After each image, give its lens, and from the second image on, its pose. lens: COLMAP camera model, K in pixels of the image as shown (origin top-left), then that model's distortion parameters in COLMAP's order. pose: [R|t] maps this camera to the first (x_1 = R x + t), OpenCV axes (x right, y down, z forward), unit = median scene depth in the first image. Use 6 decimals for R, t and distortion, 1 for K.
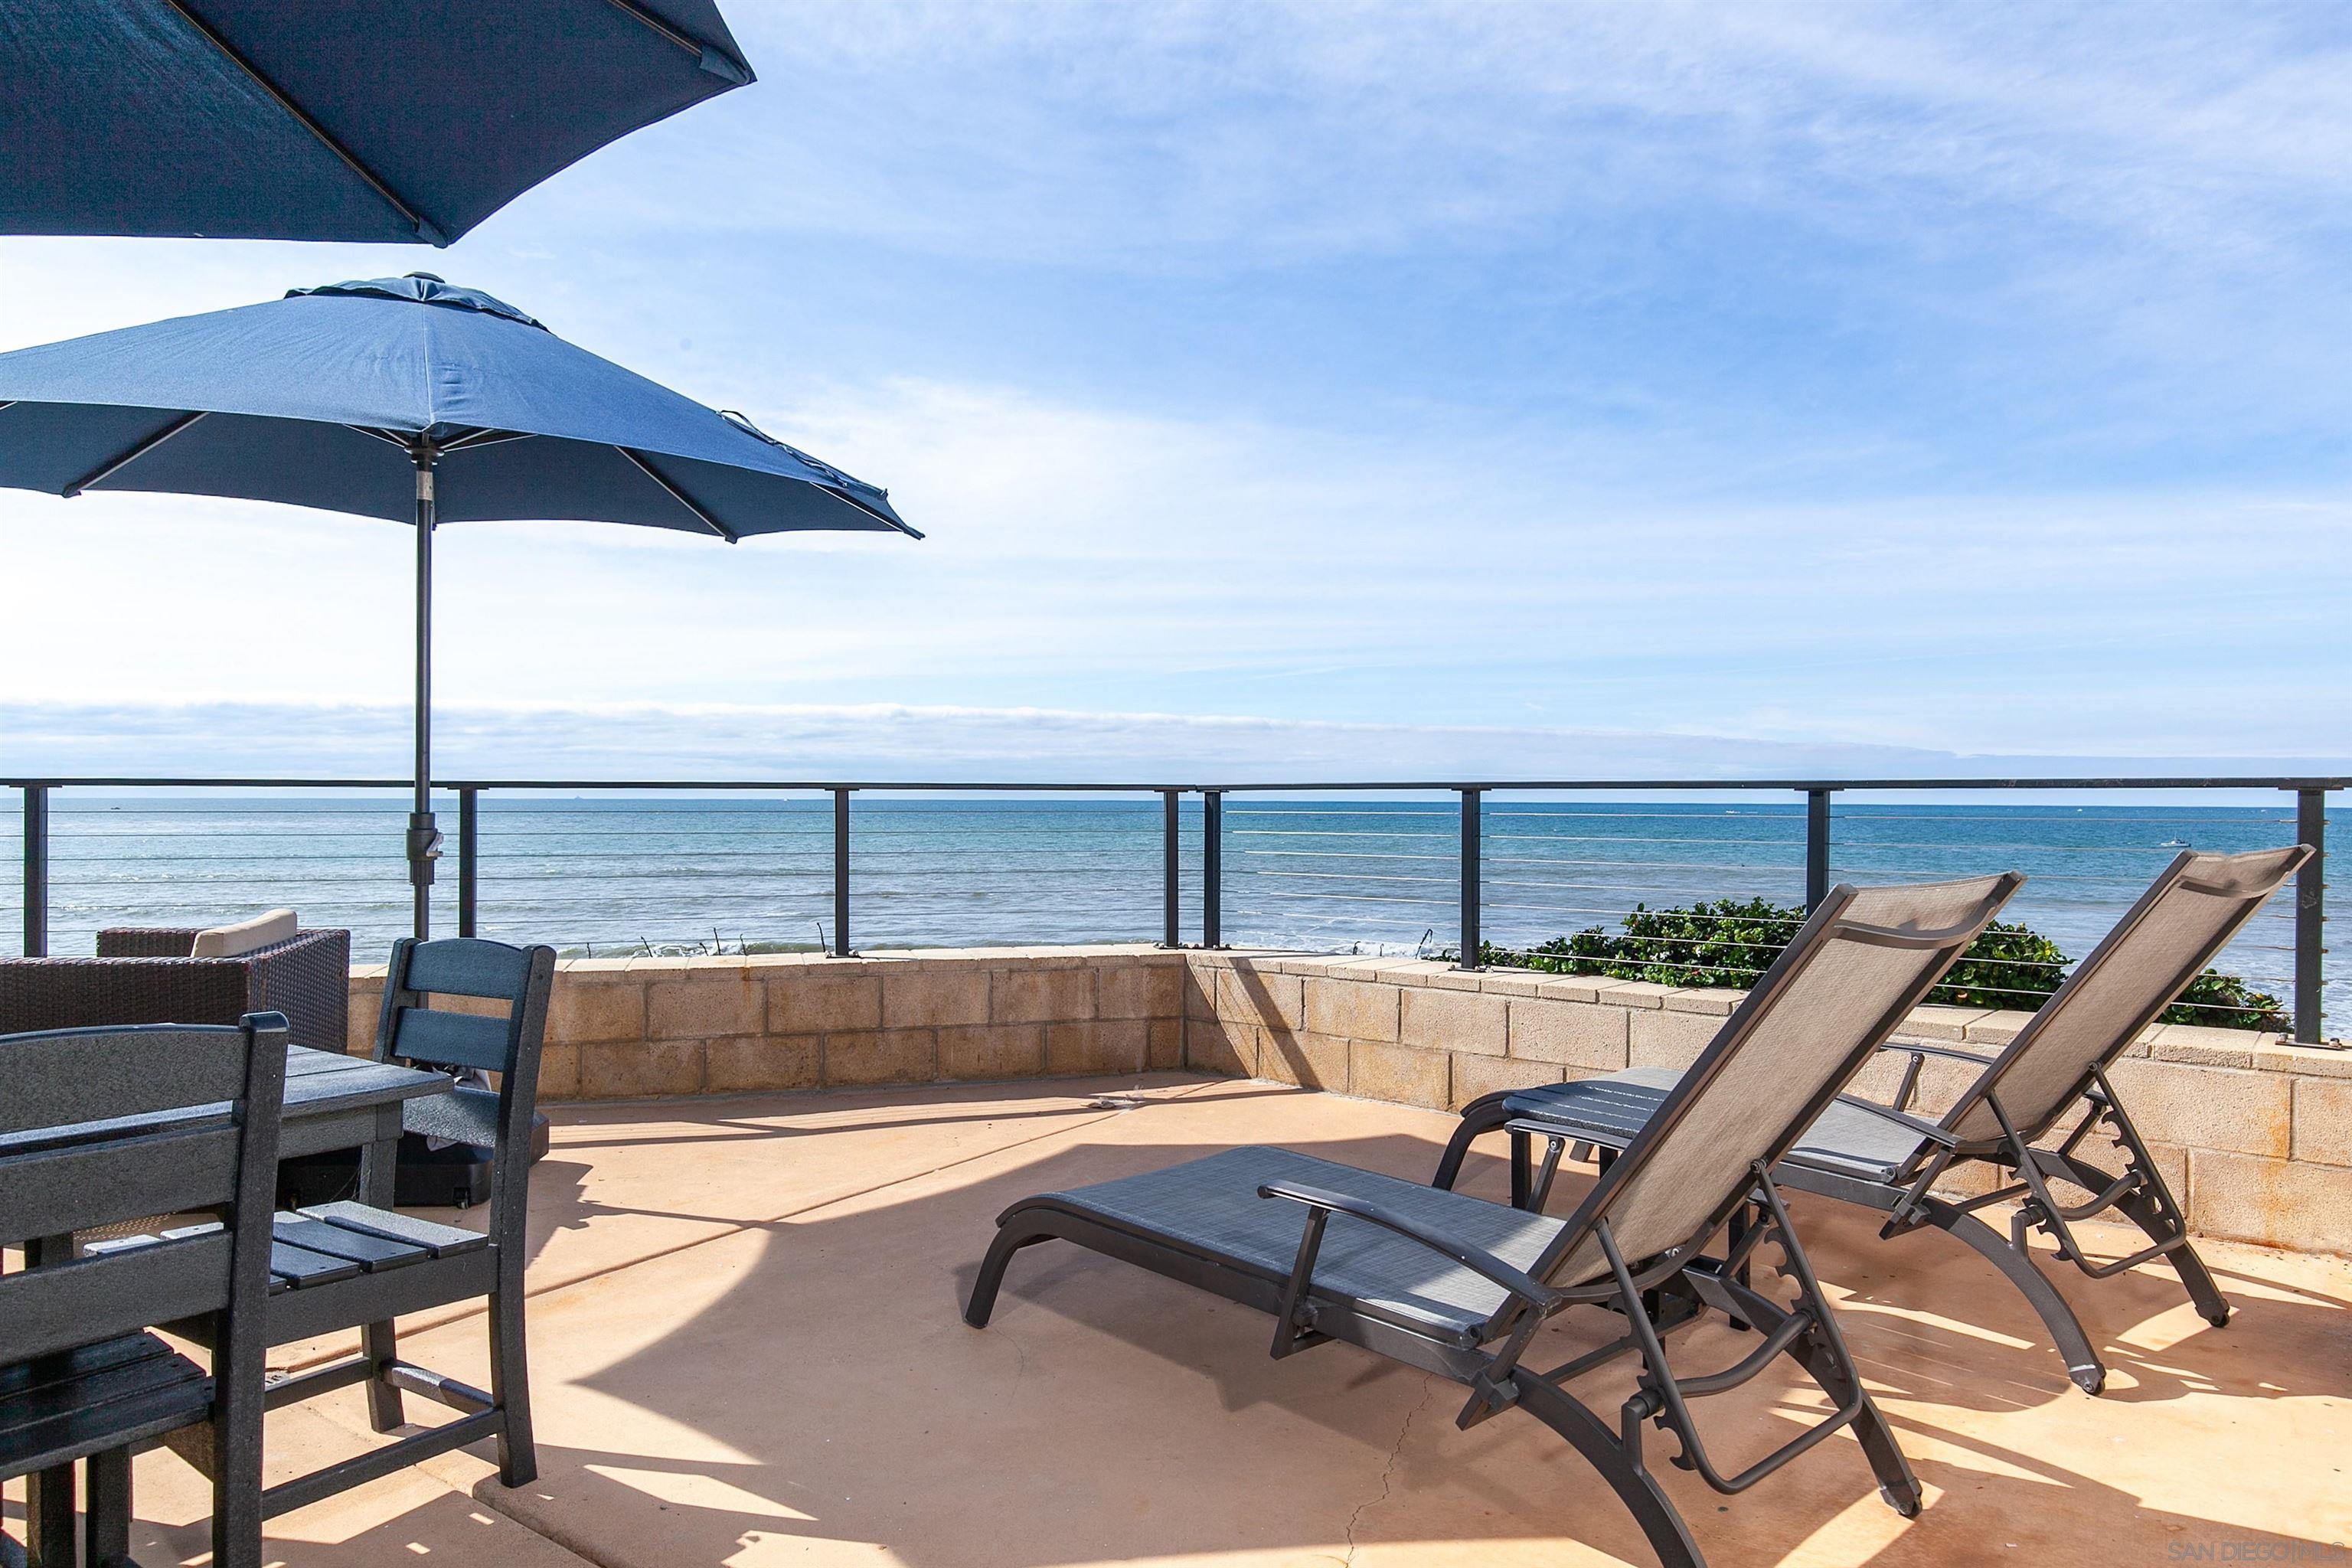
lens RADIAL K [[1506.2, 0, 1184.2], [0, 1506.2, 798.4], [0, 0, 1]] dist [0.019197, -0.001780]
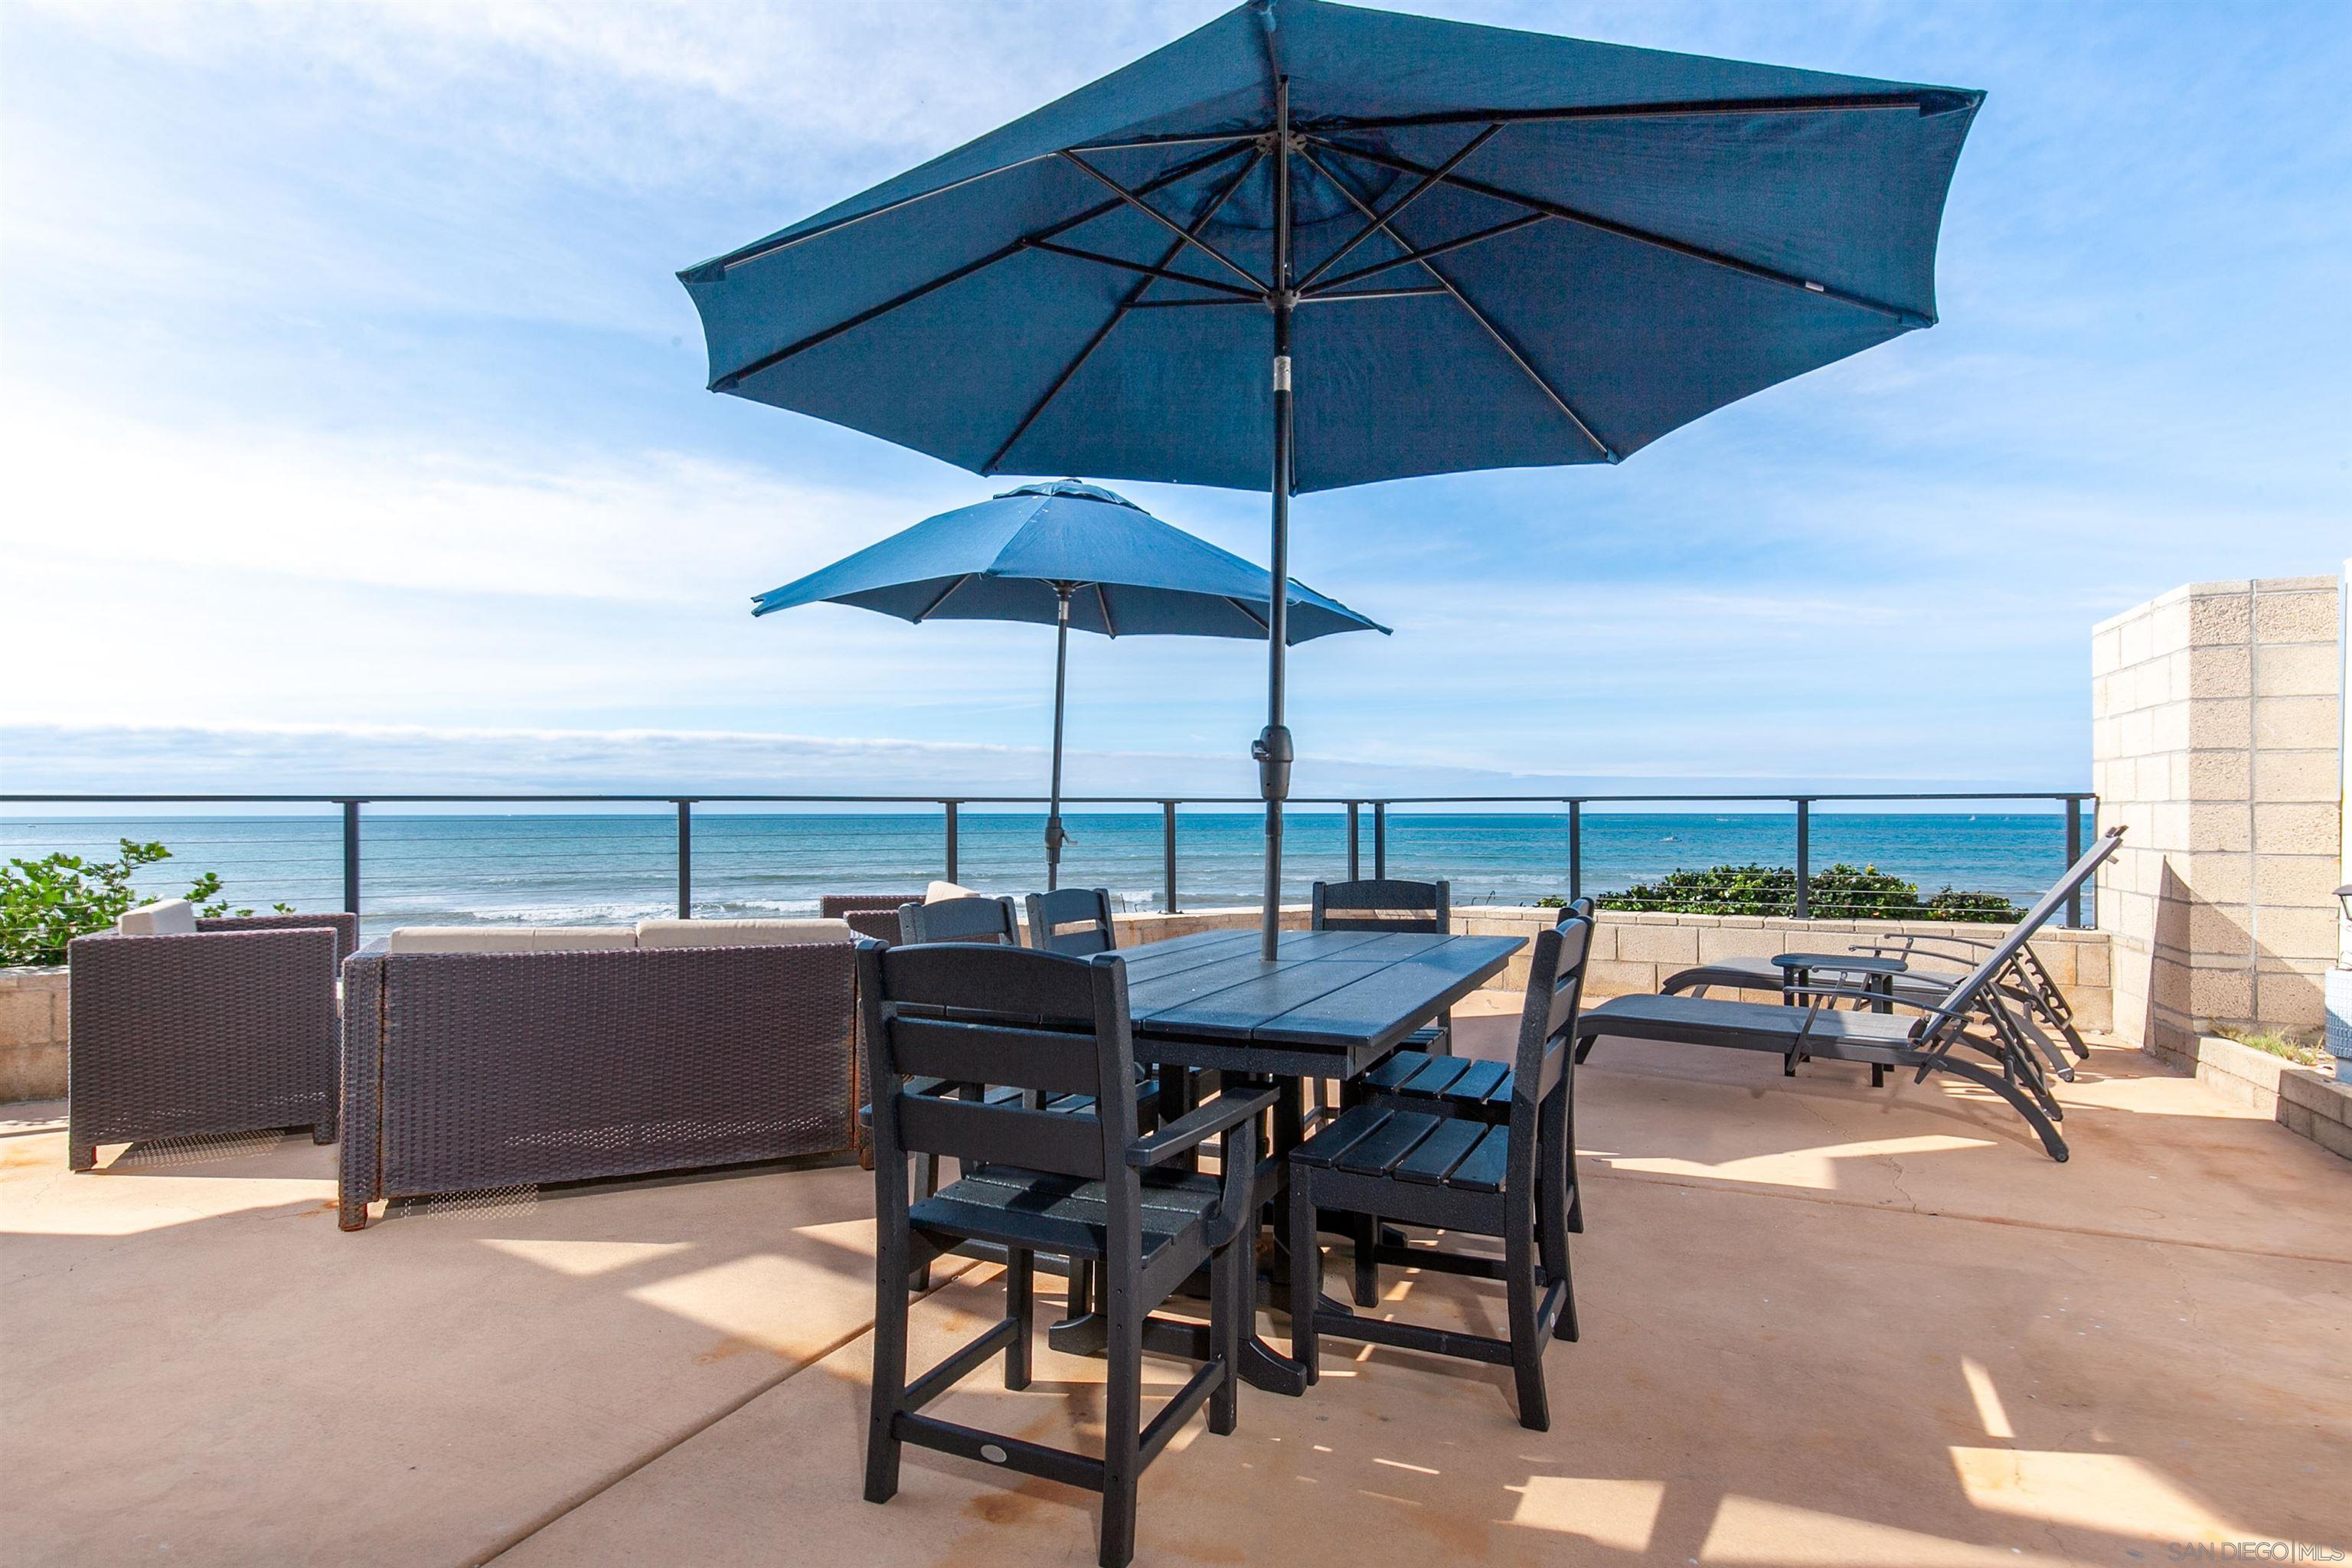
lens RADIAL K [[1232.1, 0, 1165.7], [0, 1232.1, 767.8], [0, 0, 1]] dist [0.003092, 0.001074]
pose [[0.978254, 0.002614, 0.207396, -0.309103], [0.004615, 0.999399, -0.034366, 0.000854], [-0.207361, 0.034575, 0.977653, -0.138604]]
